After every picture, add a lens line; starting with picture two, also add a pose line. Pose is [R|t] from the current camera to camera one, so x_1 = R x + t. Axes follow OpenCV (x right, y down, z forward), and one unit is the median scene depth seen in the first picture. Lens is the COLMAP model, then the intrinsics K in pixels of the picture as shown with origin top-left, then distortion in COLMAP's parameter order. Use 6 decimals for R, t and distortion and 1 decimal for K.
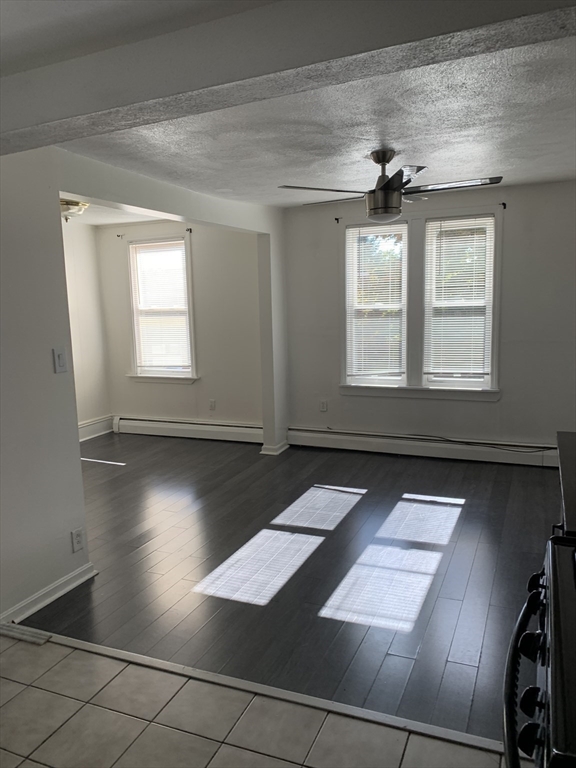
lens RADIAL K [[586.6, 0, 288.0], [0, 586.6, 384.0], [0, 0, 1]] dist [0.061835, -0.089325]
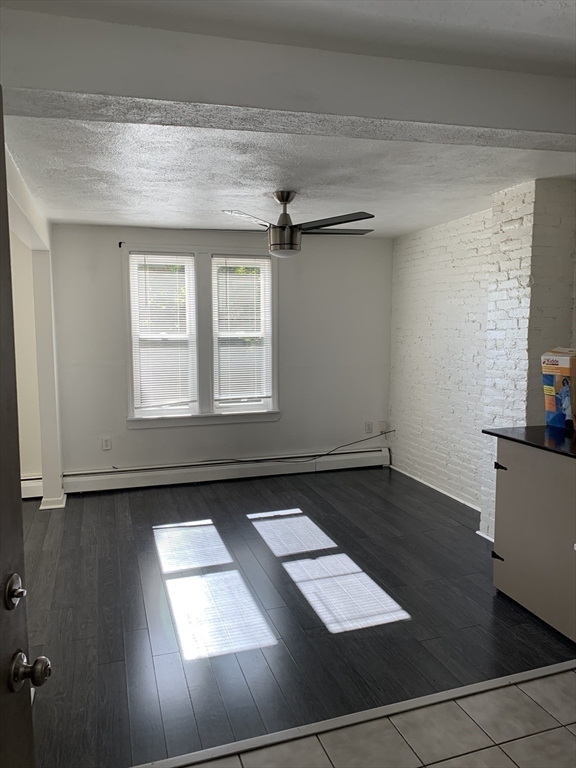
lens RADIAL K [[580.9, 0, 288.0], [0, 580.9, 384.0], [0, 0, 1]] dist [0.049230, -0.003786]
pose [[0.746034, -0.043094, 0.664512, -0.361213], [0.080232, 0.996451, -0.025455, -0.010487], [-0.661057, 0.072305, 0.746844, 0.144141]]
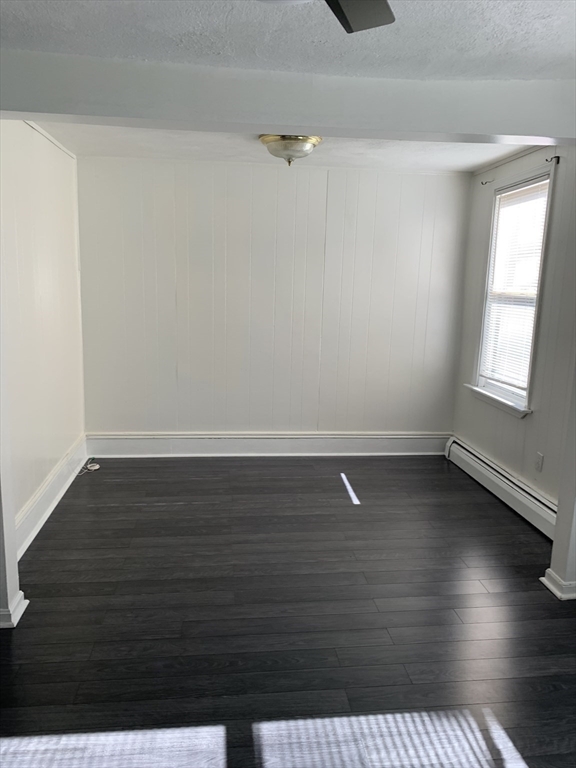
lens RADIAL K [[586.6, 0, 288.0], [0, 586.6, 384.0], [0, 0, 1]] dist [0.061835, -0.089325]
pose [[0.498885, 0.194063, -0.844661, 0.275071], [-0.166034, 0.977957, 0.126622, -0.088410], [0.850615, 0.077073, 0.520109, 0.572442]]
